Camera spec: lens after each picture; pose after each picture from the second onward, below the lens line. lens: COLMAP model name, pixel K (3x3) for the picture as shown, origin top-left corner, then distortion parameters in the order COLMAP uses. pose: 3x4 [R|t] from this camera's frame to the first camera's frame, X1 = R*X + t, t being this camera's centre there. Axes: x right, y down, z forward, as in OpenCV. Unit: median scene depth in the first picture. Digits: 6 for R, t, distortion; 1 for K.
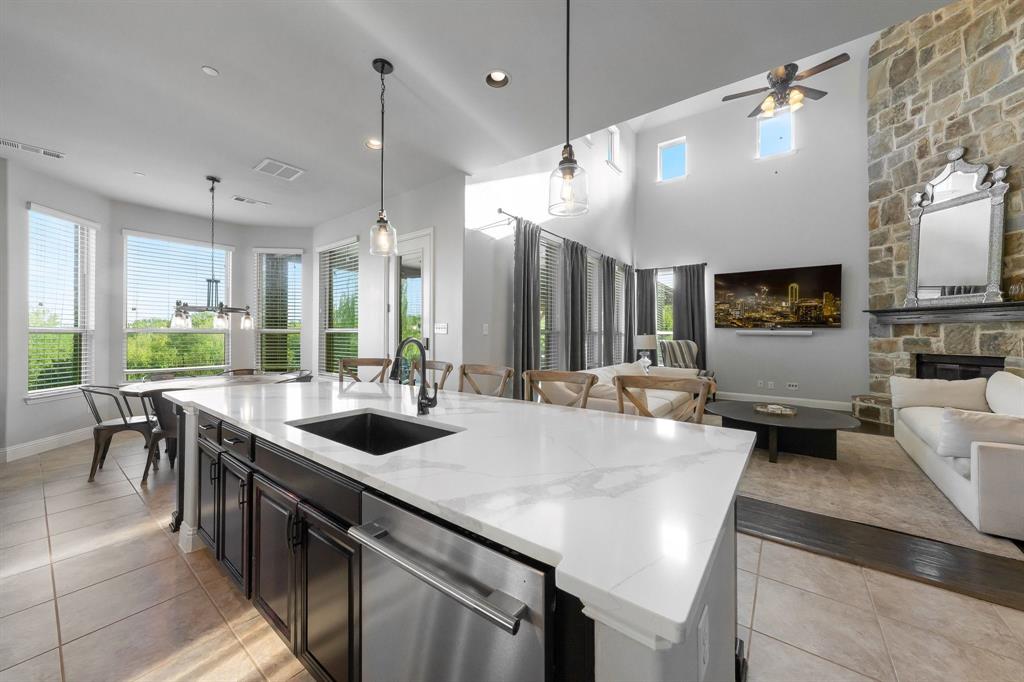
lens RADIAL K [[364.4, 0, 511.3], [0, 364.4, 336.4], [0, 0, 1]] dist [0.002554, 0.000170]
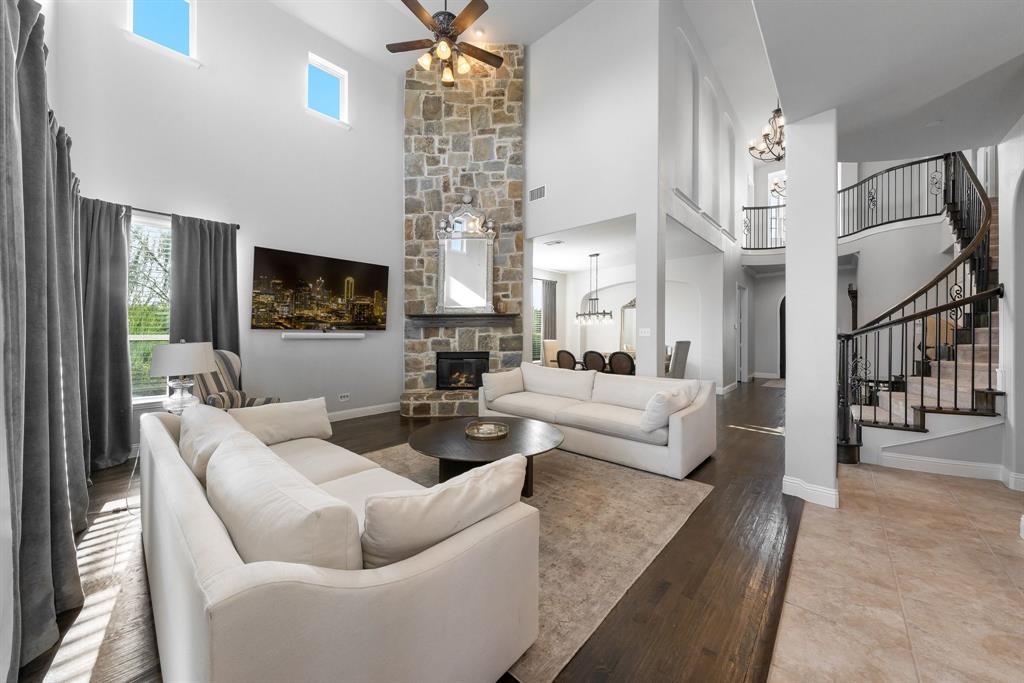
lens RADIAL K [[364.4, 0, 514.9], [0, 364.4, 332.6], [0, 0, 1]] dist [0.002554, 0.000170]
pose [[0.091725, -0.003756, 0.995777, -0.065827], [0.013918, 0.999900, 0.002489, -0.016524], [-0.995687, 0.013631, 0.091768, 0.630197]]
